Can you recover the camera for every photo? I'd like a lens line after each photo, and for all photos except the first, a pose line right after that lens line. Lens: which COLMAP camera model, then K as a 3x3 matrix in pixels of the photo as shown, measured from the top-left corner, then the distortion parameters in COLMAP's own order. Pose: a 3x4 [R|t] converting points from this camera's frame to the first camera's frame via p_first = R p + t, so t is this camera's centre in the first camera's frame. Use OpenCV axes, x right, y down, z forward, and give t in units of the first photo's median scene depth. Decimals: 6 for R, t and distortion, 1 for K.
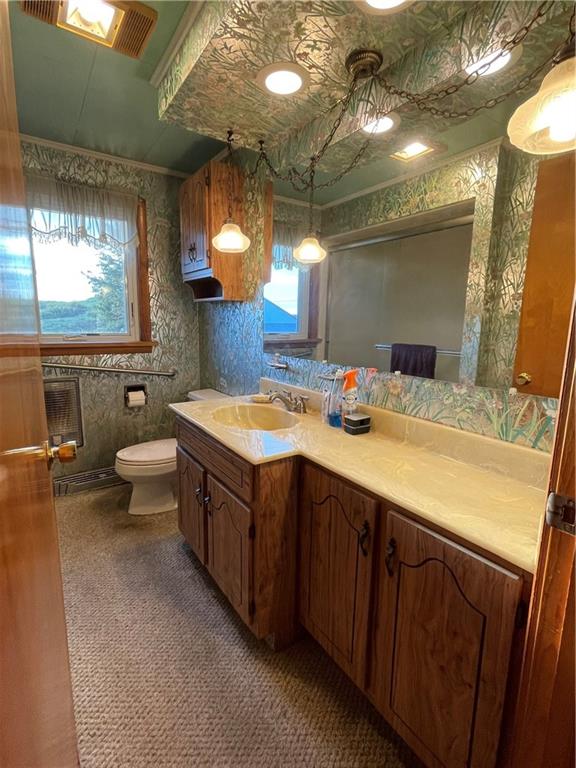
lens RADIAL K [[365.0, 0, 288.0], [0, 365.0, 384.0], [0, 0, 1]] dist [-0.000719, 0.000191]
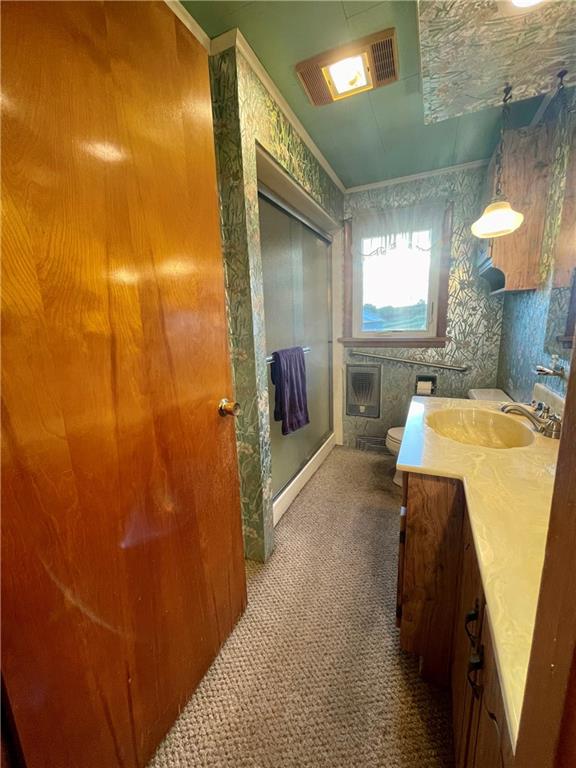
lens RADIAL K [[310.7, 0, 288.0], [0, 310.7, 384.0], [0, 0, 1]] dist [0.000272, 0.000635]
pose [[0.513326, 0.137822, -0.847055, 0.200859], [-0.105179, 0.989683, 0.097288, -0.023299], [0.851724, 0.039152, 0.522526, 0.153617]]
